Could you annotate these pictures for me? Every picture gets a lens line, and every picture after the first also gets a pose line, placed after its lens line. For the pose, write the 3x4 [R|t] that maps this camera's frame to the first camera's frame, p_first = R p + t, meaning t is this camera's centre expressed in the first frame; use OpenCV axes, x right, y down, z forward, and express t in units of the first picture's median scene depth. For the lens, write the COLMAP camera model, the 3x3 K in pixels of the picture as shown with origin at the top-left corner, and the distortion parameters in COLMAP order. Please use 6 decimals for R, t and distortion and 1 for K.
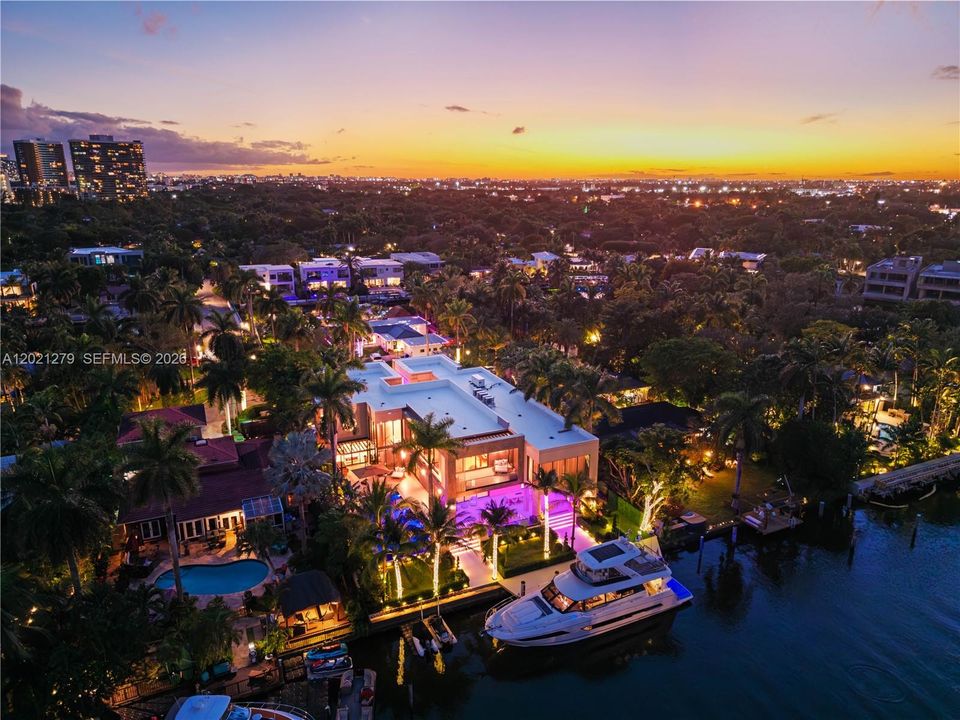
lens RADIAL K [[692.8, 0, 480.0], [0, 692.8, 360.0], [0, 0, 1]] dist [-0.008936, -0.003992]
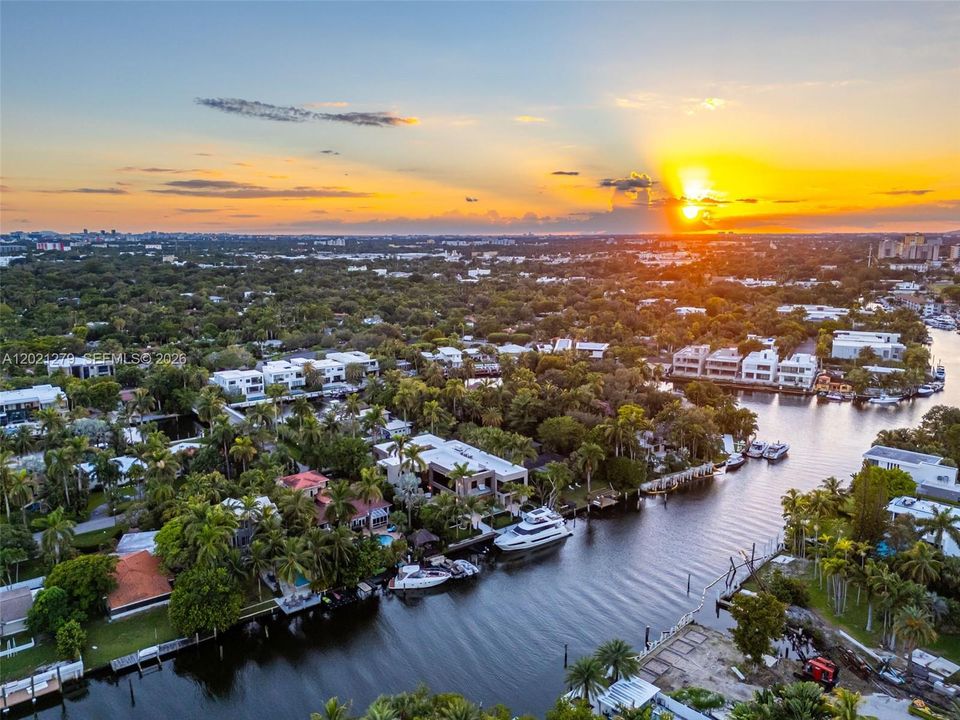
lens RADIAL K [[692.8, 0, 480.0], [0, 692.8, 360.0], [0, 0, 1]] dist [-0.008936, -0.003992]
pose [[0.982151, -0.043280, 0.183045, -0.279686], [0.061175, 0.993760, -0.093270, -0.028683], [-0.177866, 0.102803, 0.978670, -0.902235]]
